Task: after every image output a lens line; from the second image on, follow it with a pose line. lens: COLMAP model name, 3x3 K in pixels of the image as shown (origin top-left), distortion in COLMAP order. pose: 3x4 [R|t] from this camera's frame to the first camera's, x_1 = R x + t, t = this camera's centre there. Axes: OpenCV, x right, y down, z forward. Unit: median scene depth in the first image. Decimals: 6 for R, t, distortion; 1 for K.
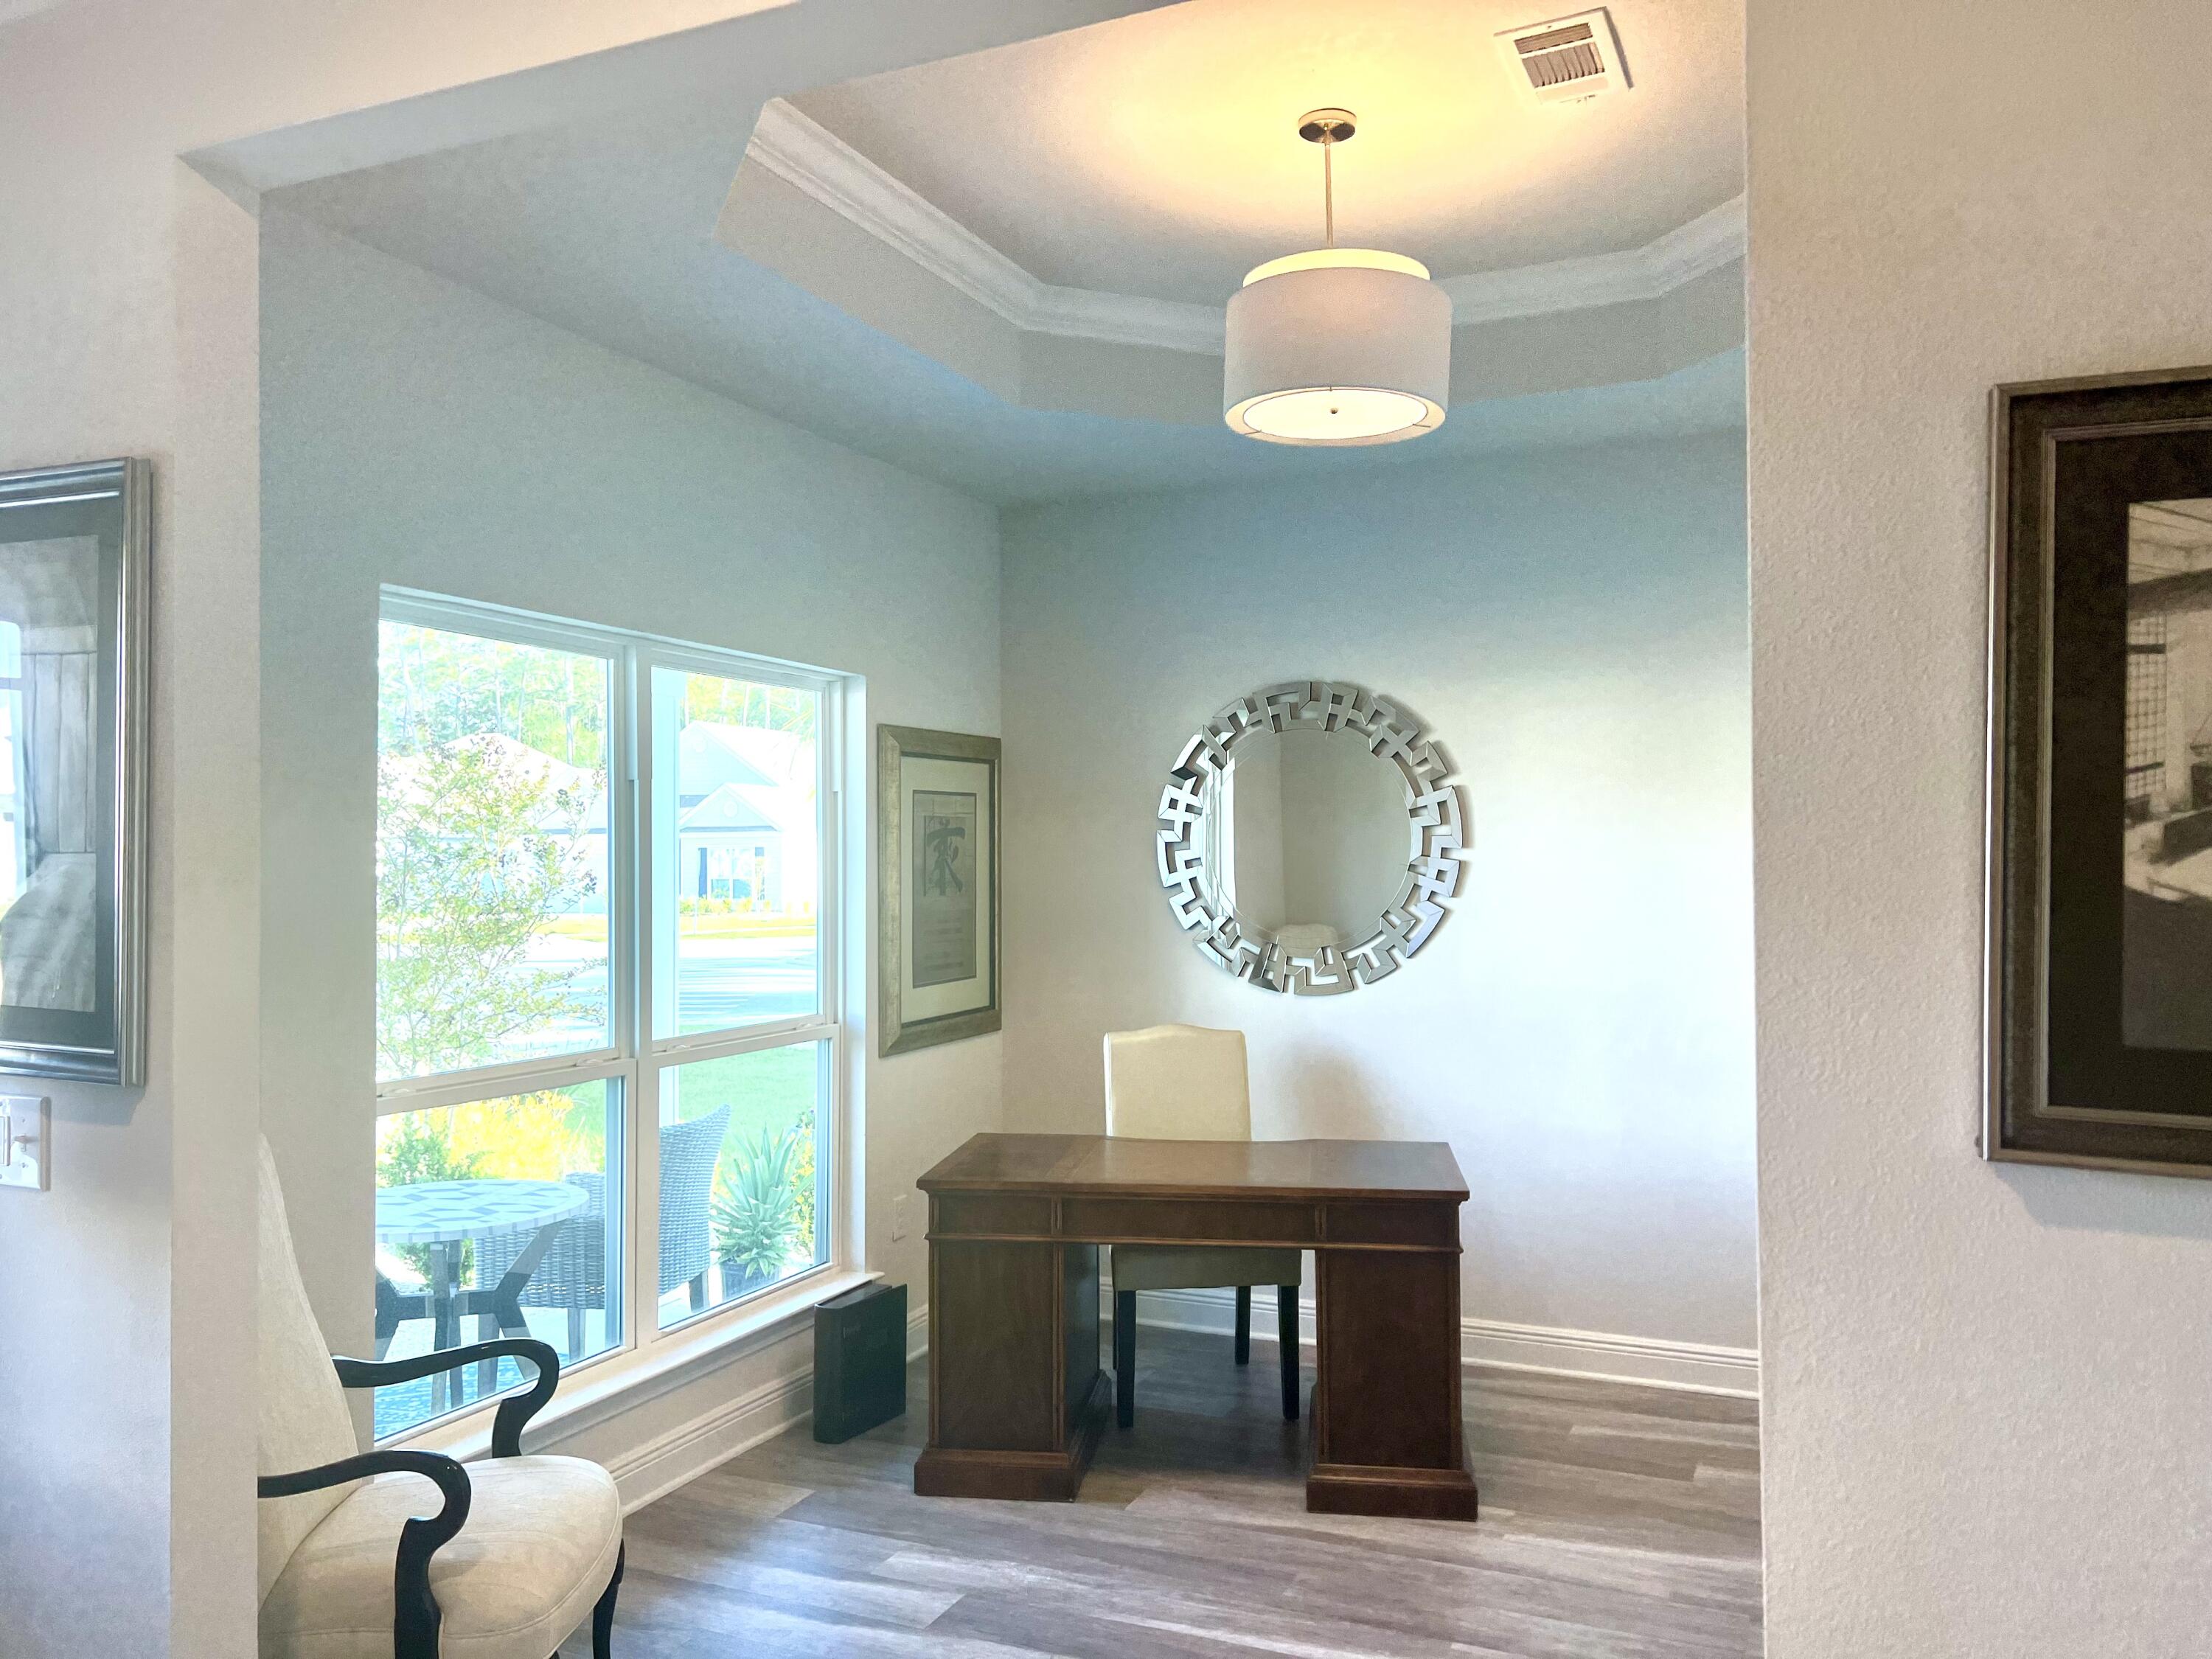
lens RADIAL K [[1675.1, 0, 1111.6], [0, 1675.1, 824.4], [0, 0, 1]] dist [0.034330, -0.019913]
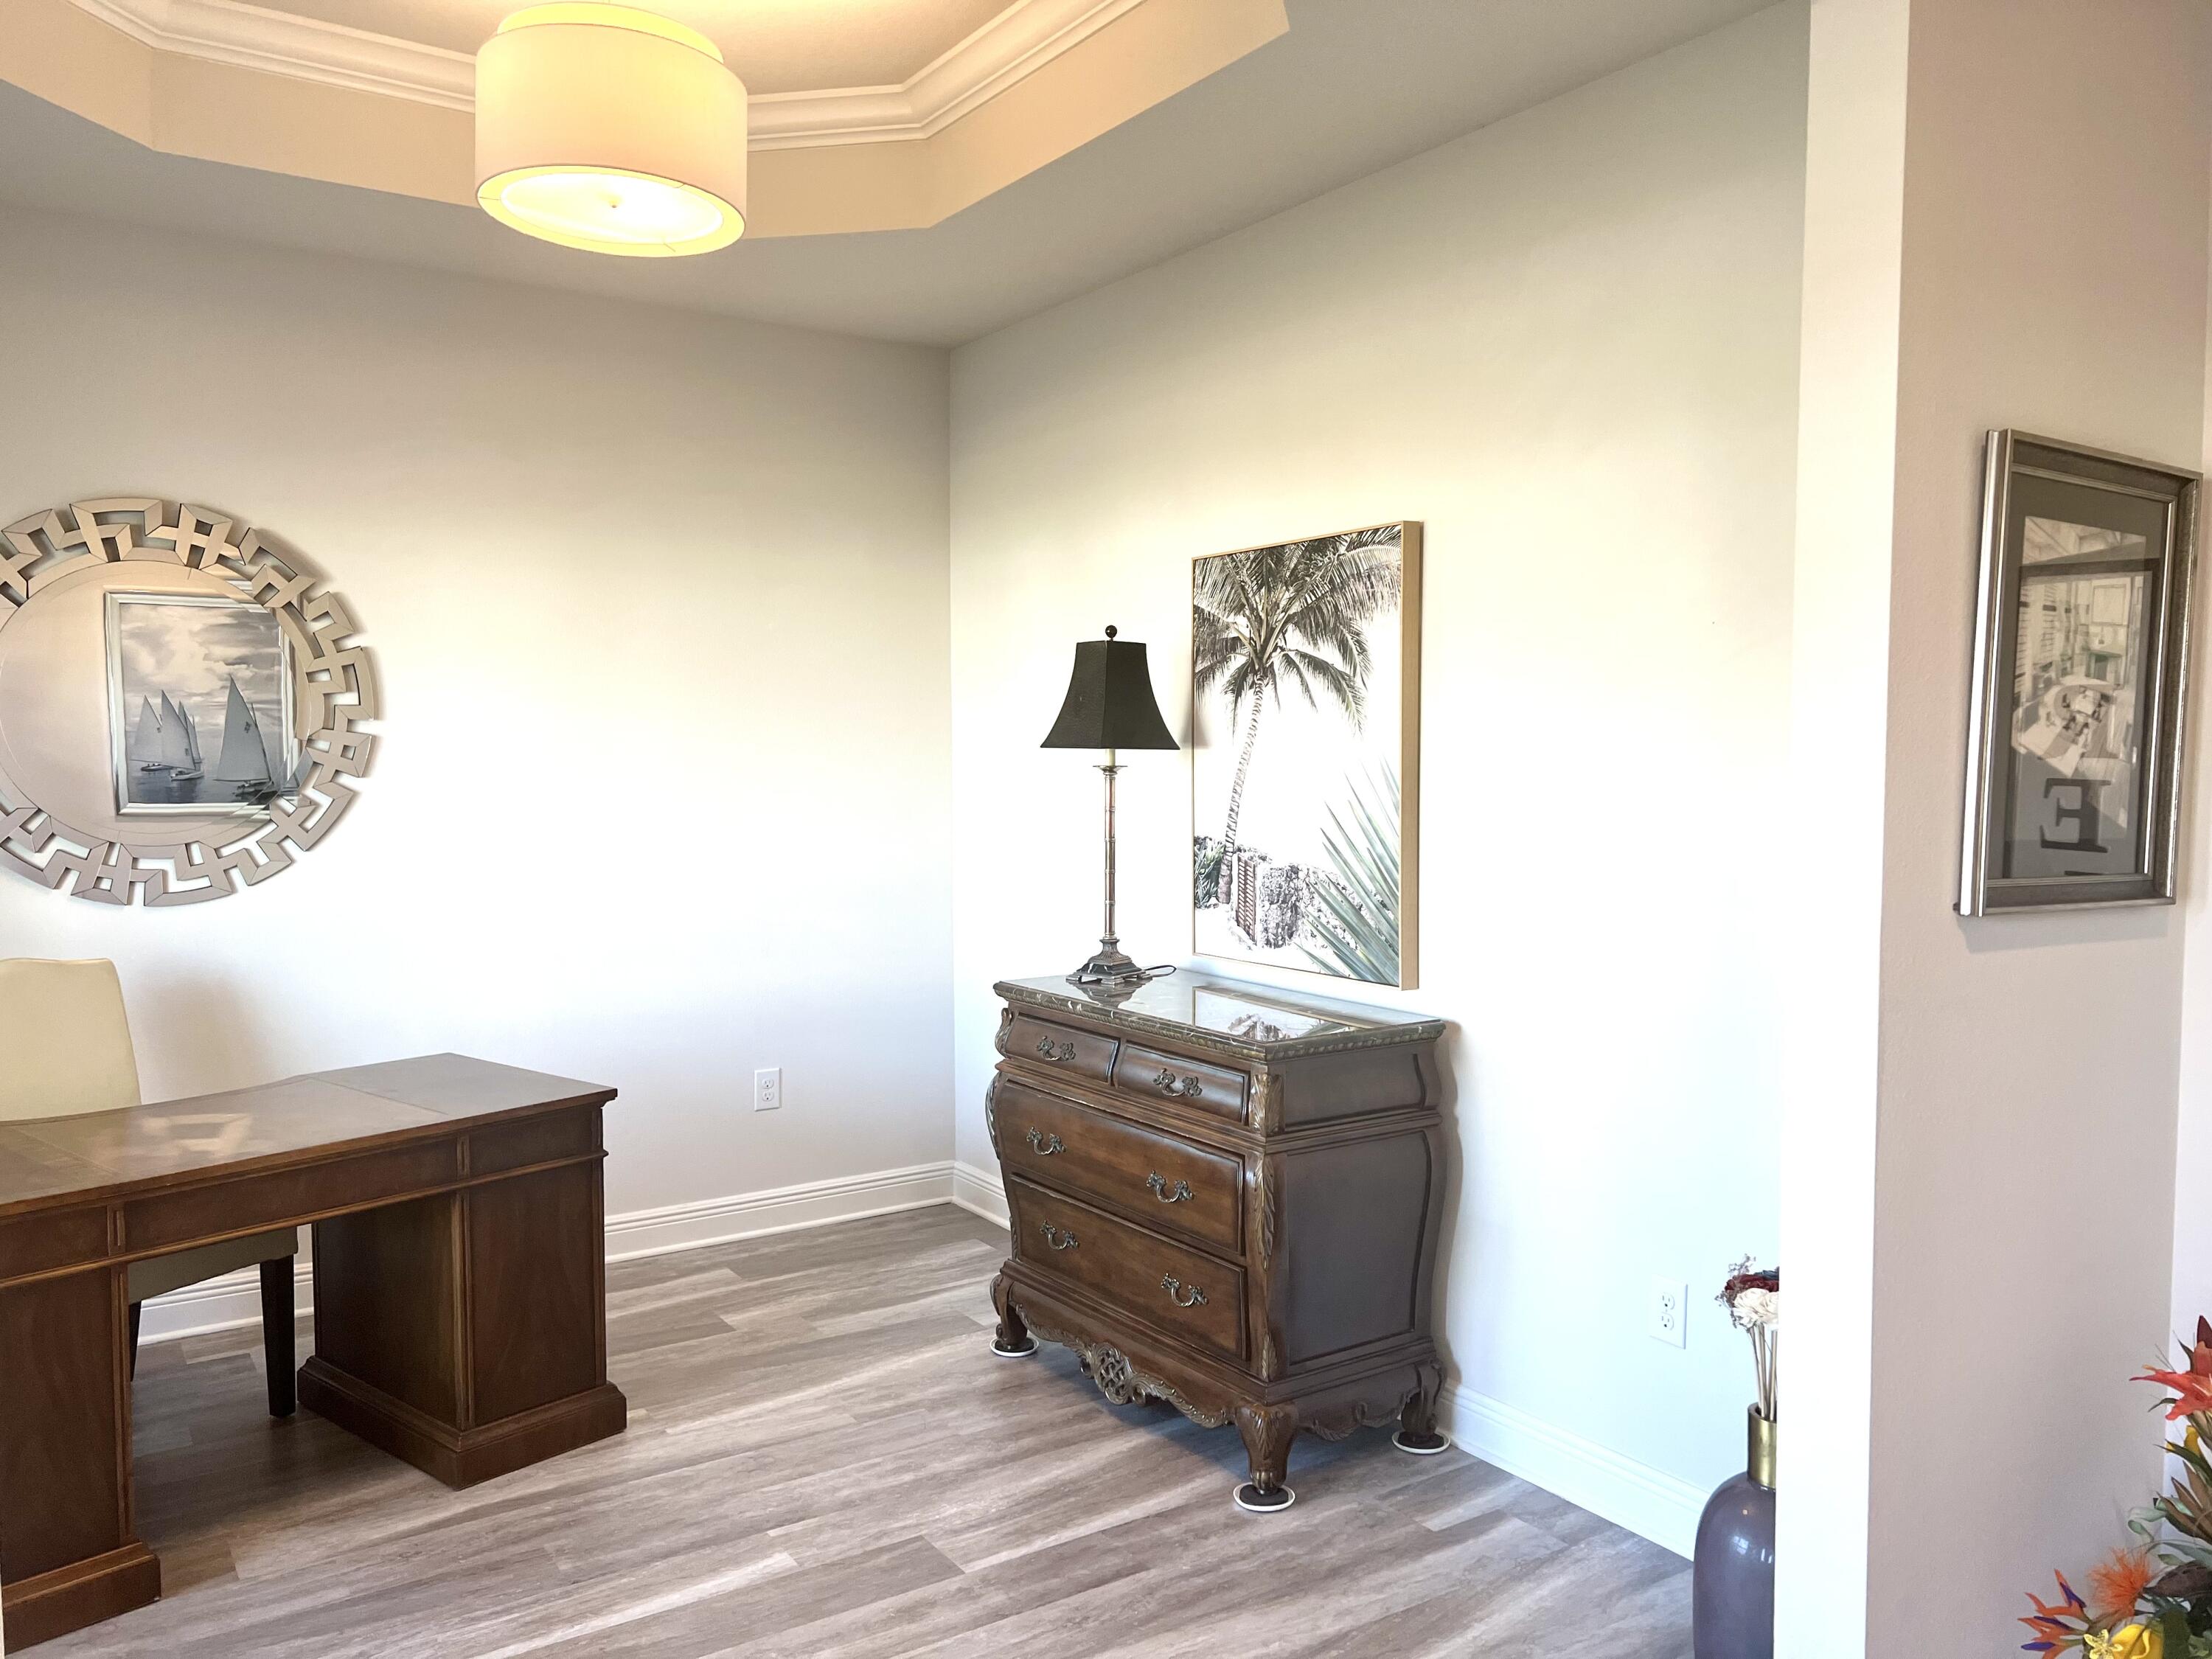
lens RADIAL K [[1675.1, 0, 1109.4], [0, 1675.1, 842.5], [0, 0, 1]] dist [0.034330, -0.019913]
pose [[0.530892, -0.044704, 0.846260, -0.323499], [-0.023076, 0.997475, 0.067169, 0.009727], [-0.847125, -0.055188, 0.528520, 0.215764]]
